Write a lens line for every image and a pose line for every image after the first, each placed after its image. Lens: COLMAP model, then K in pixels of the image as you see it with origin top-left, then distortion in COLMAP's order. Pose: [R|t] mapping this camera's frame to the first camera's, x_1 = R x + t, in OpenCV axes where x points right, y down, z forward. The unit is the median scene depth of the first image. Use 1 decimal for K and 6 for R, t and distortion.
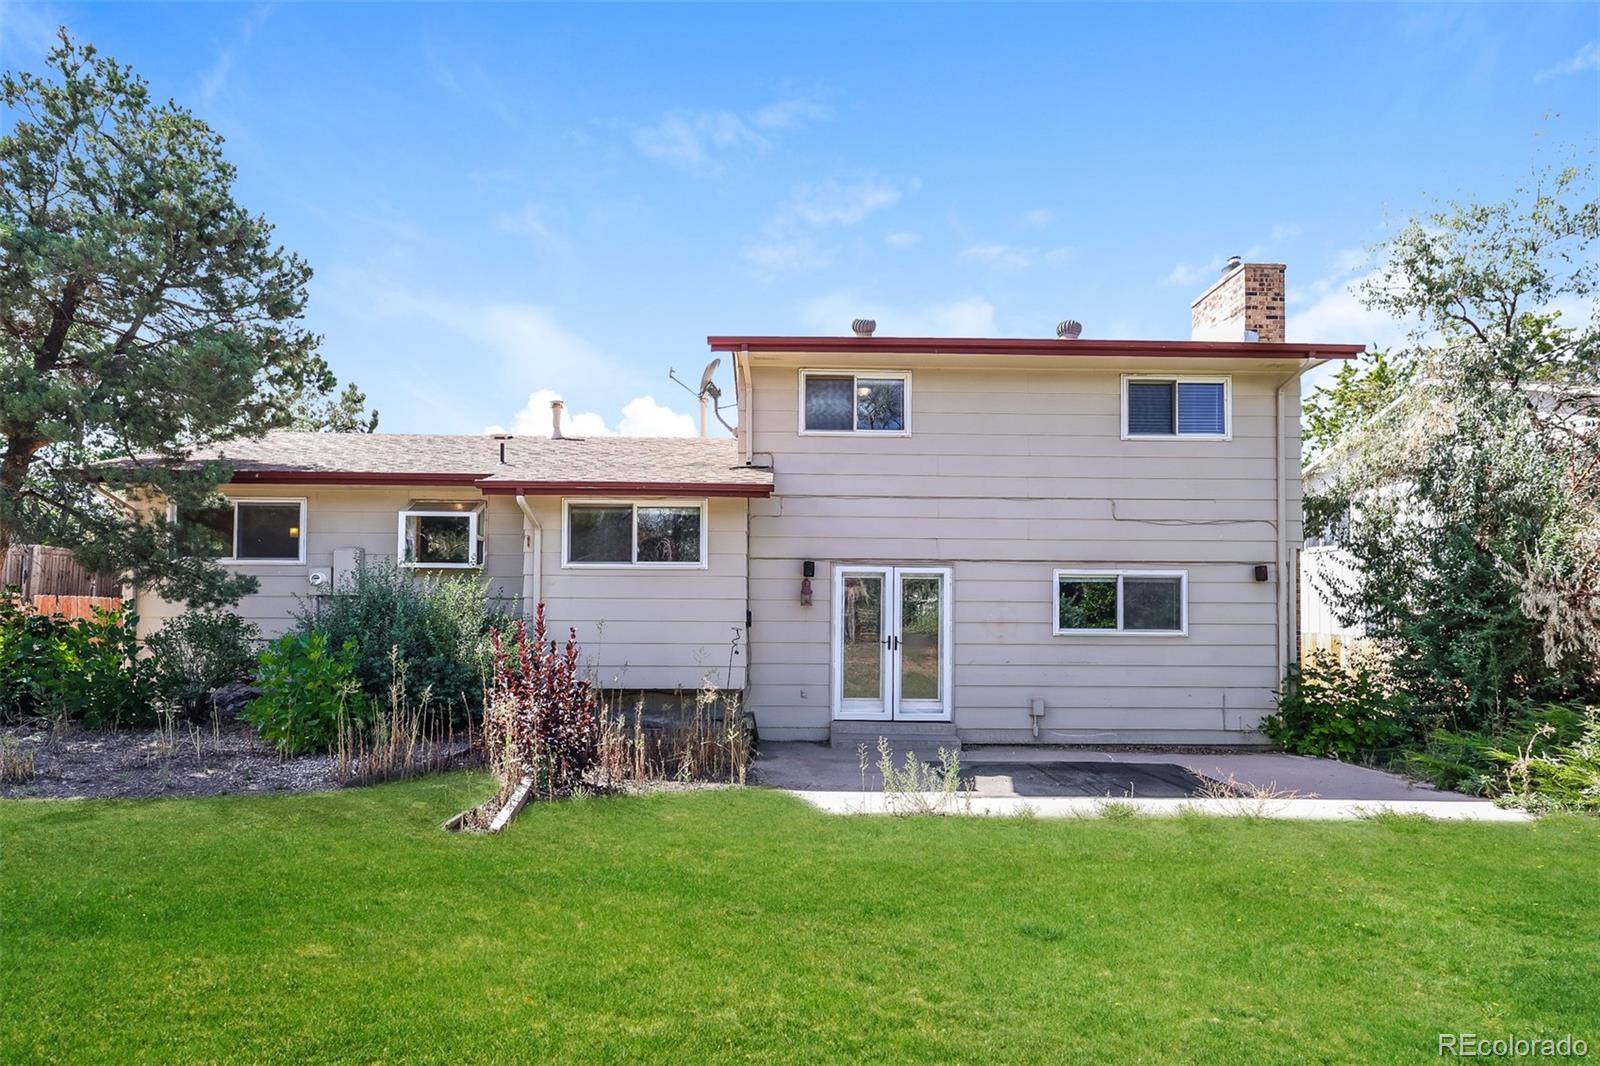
lens RADIAL K [[755.2, 0, 790.4], [0, 755.2, 606.2], [0, 0, 1]] dist [0.008190, -0.000205]
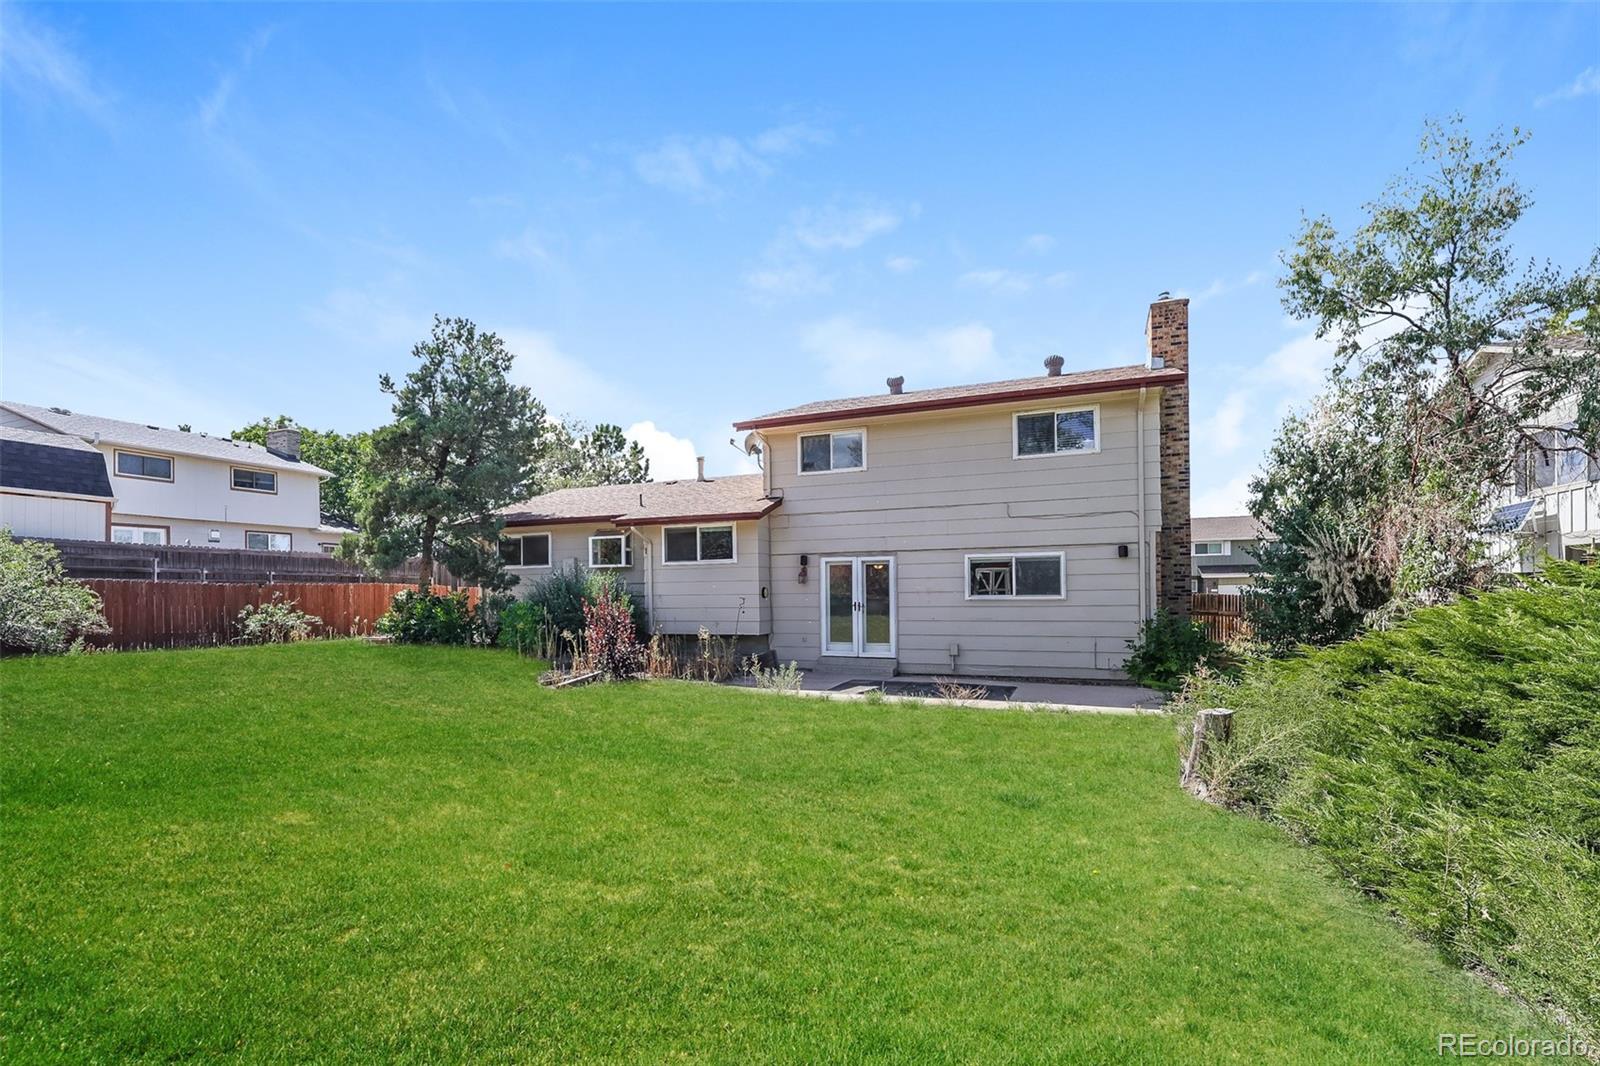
lens RADIAL K [[684.8, 0, 810.4], [0, 684.8, 607.4], [0, 0, 1]] dist [0.011004, 0.000166]
pose [[0.930840, -0.010700, -0.365271, 0.551771], [0.021497, 0.999444, 0.025504, 0.012612], [0.364795, -0.031593, 0.930552, -0.327413]]
